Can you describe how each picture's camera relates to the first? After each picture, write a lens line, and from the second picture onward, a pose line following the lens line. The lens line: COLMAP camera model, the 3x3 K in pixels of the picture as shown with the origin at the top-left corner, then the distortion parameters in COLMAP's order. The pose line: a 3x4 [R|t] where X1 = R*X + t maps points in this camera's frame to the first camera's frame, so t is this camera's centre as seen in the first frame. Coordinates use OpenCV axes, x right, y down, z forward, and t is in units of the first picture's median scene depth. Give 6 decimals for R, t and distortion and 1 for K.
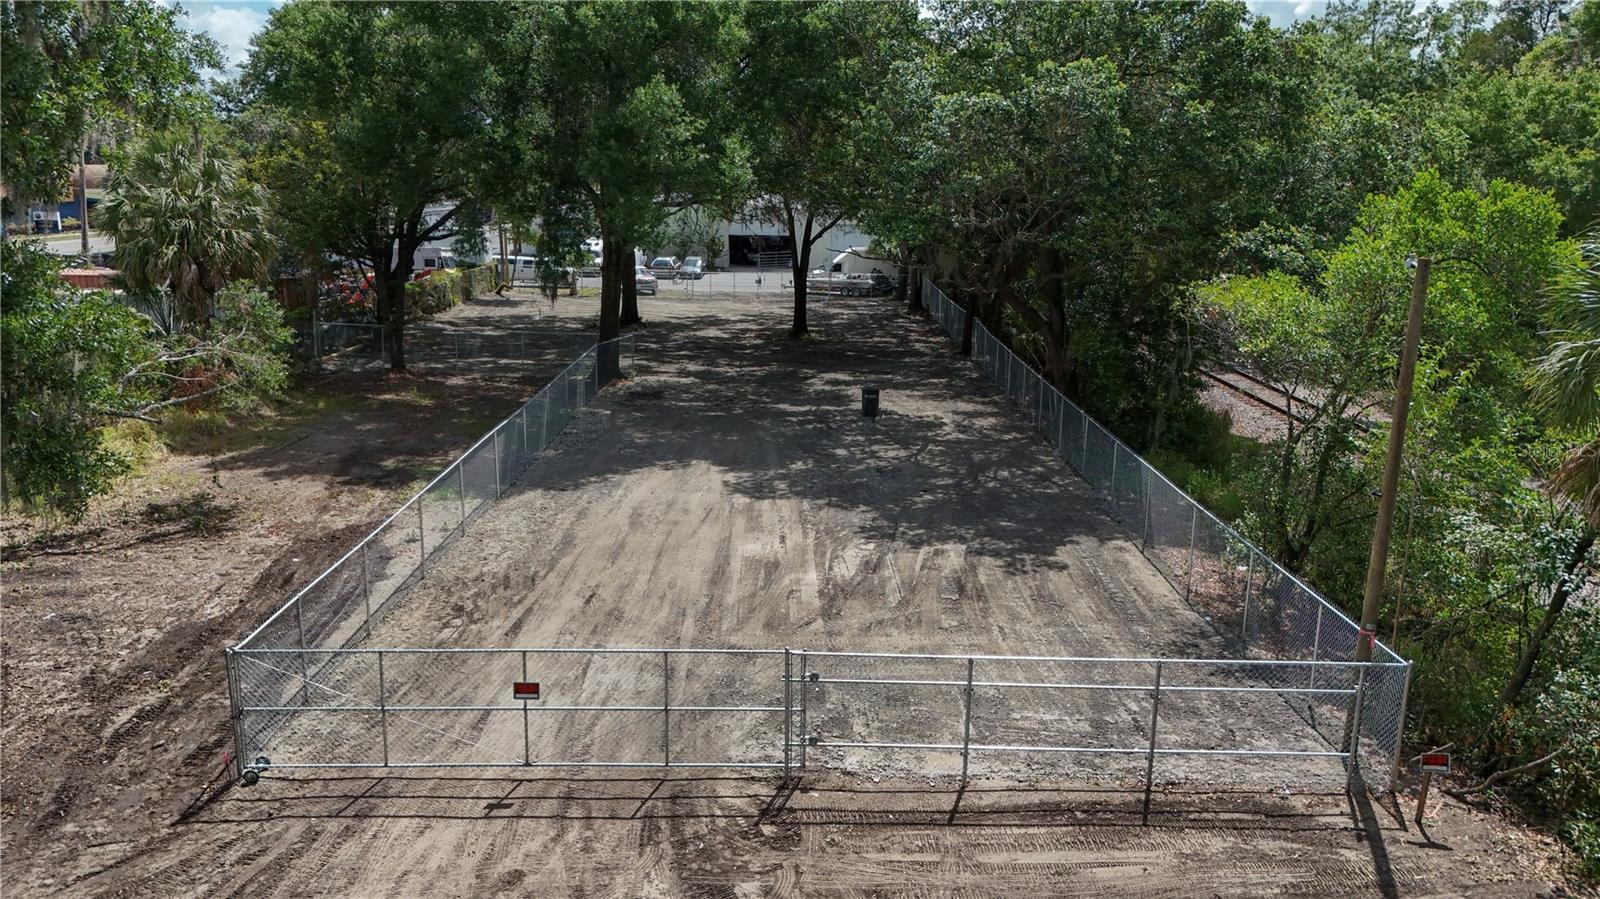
lens RADIAL K [[1186.7, 0, 799.5], [0, 1186.7, 447.3], [0, 0, 1]] dist [0.067125, -0.067568]
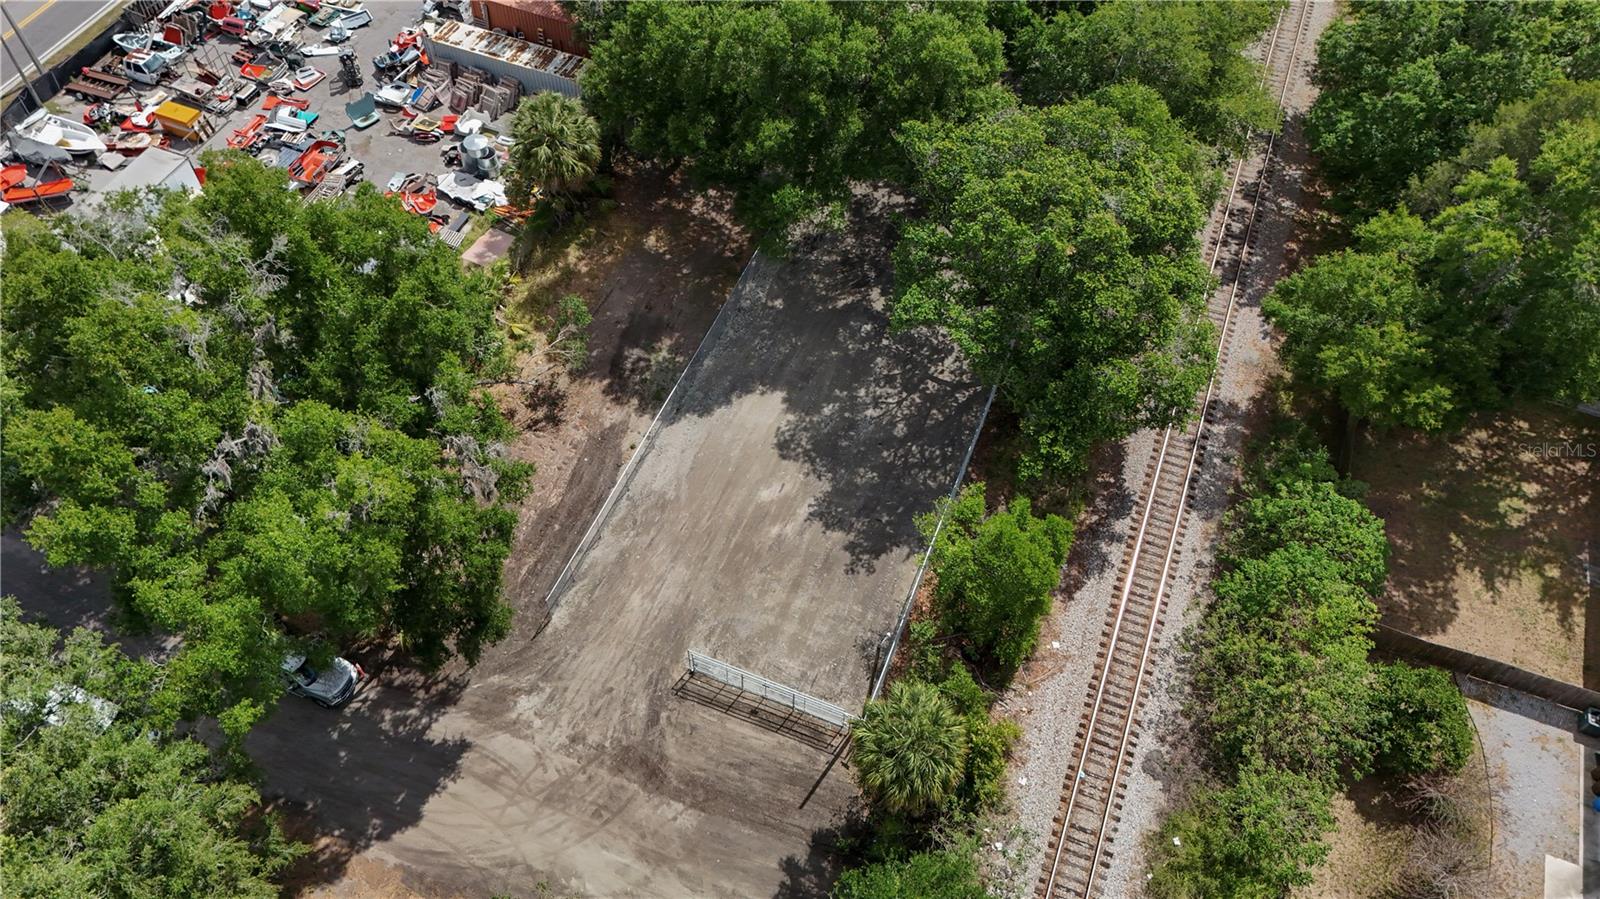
lens RADIAL K [[1183.5, 0, 800.0], [0, 1183.5, 449.5], [0, 0, 1]] dist [0.075974, -0.081054]
pose [[0.929353, 0.298397, -0.217401, 0.613158], [-0.089363, 0.753157, 0.651743, -1.828883], [0.358215, -0.586271, 0.726614, -0.729867]]
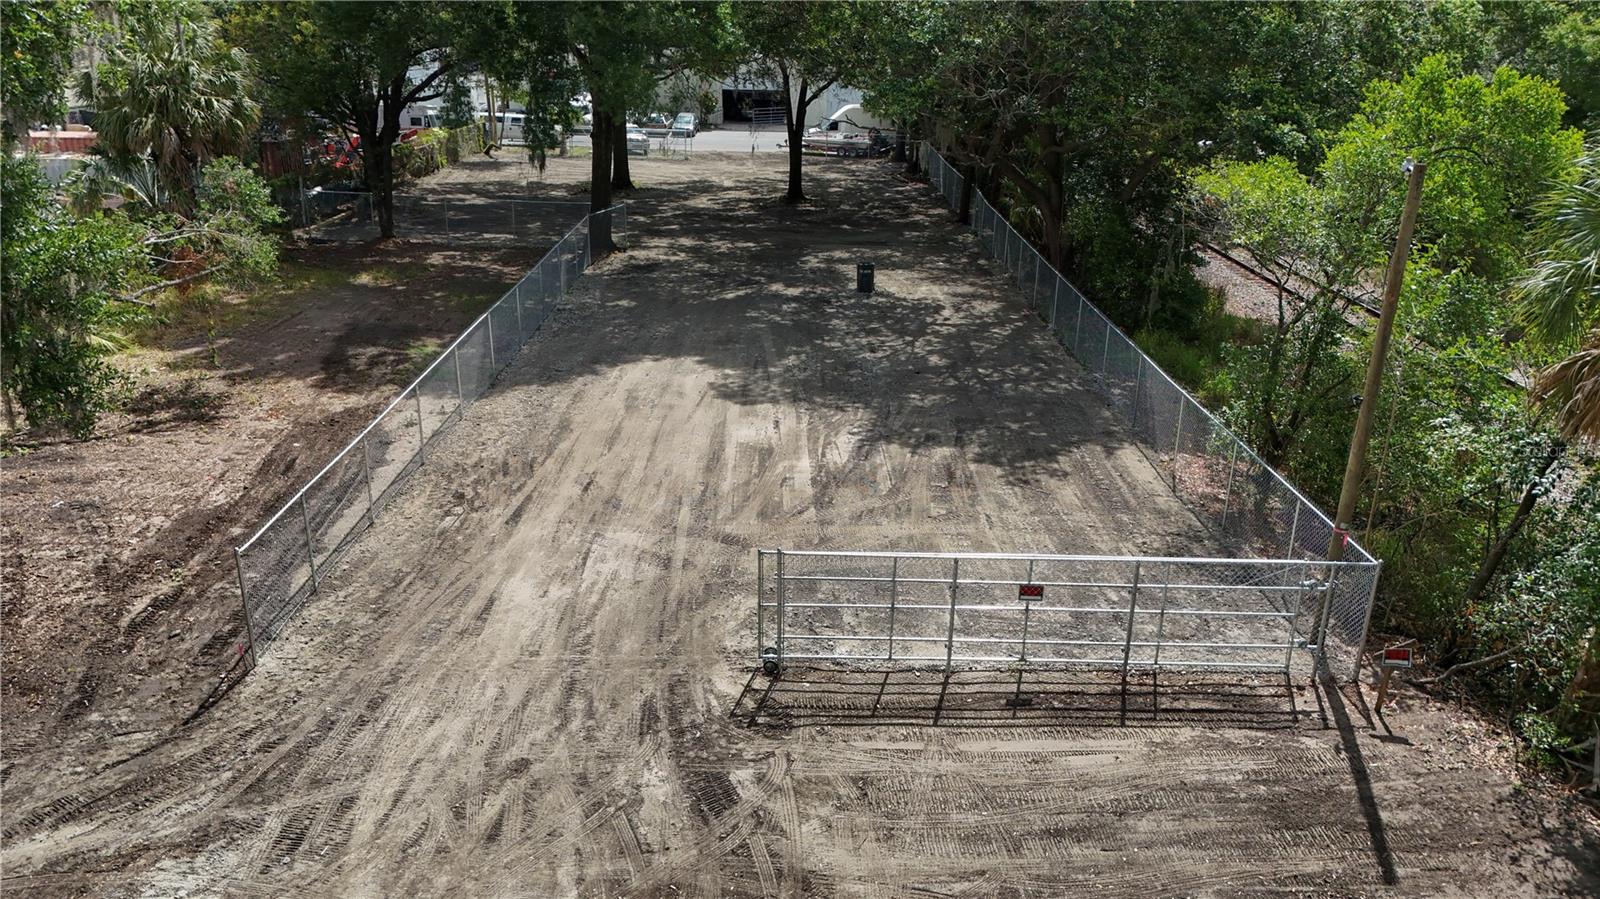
lens RADIAL K [[1183.5, 0, 800.0], [0, 1183.5, 449.5], [0, 0, 1]] dist [0.075974, -0.081054]
pose [[0.999989, 0.001776, 0.004271, 0.002189], [-0.002287, 0.992414, 0.122919, -0.031994], [-0.004021, -0.122927, 0.992408, -0.009143]]
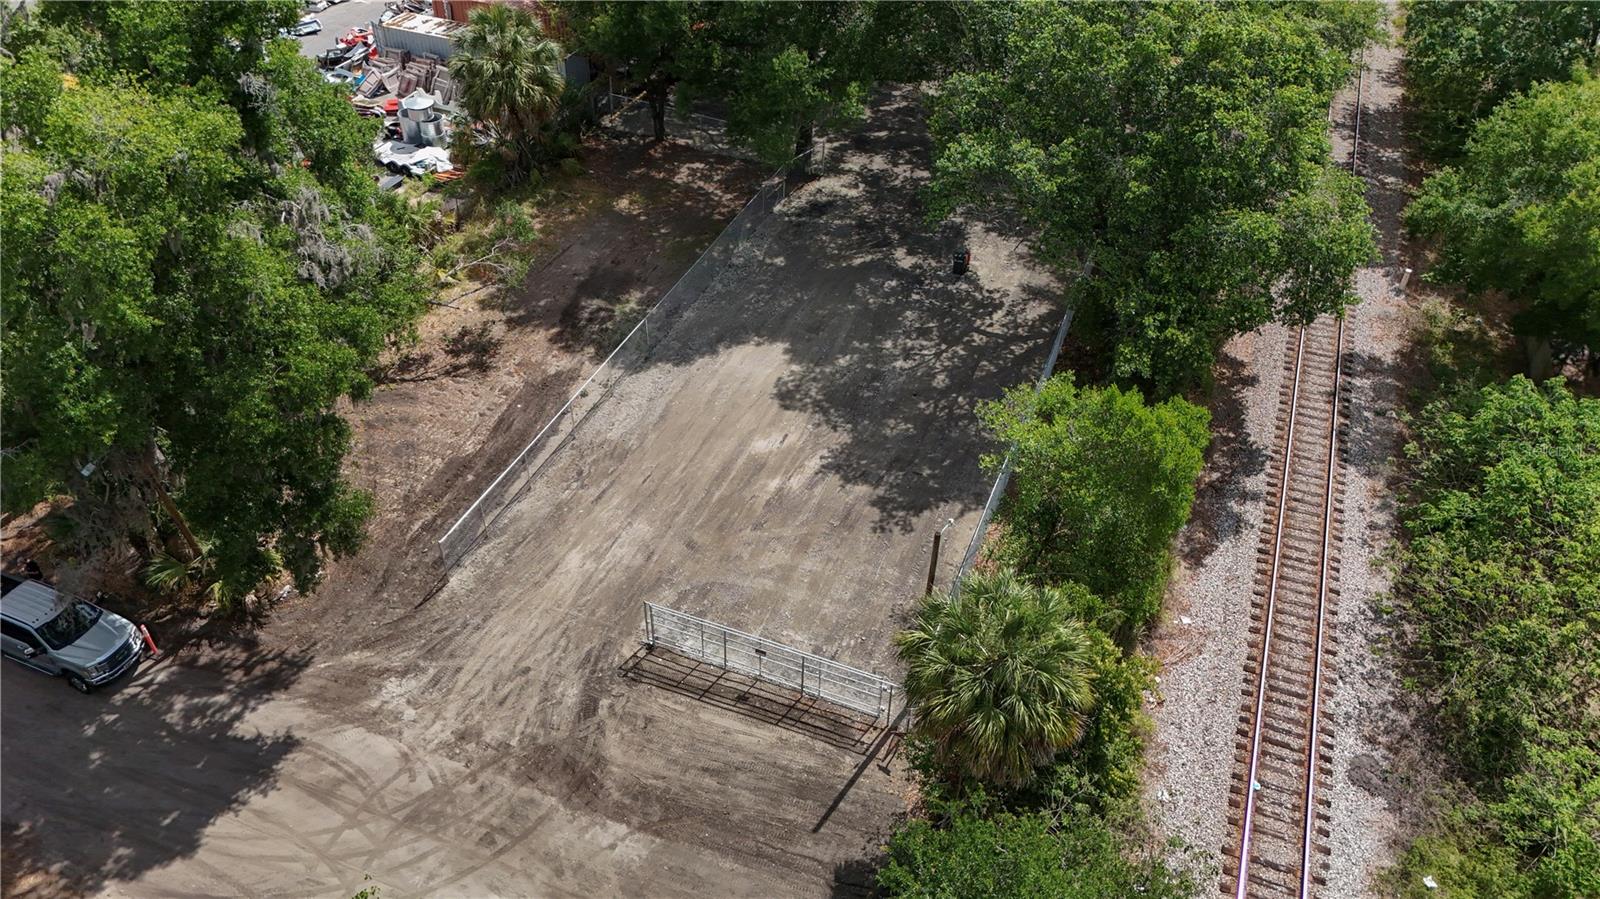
lens RADIAL K [[1182.3, 0, 800.0], [0, 1182.3, 449.5], [0, 0, 1]] dist [0.044841, 0.004236]
pose [[0.930456, 0.236569, -0.279797, 0.595532], [-0.089188, 0.886896, 0.453278, -0.830585], [0.355383, -0.396800, 0.846317, -0.493030]]
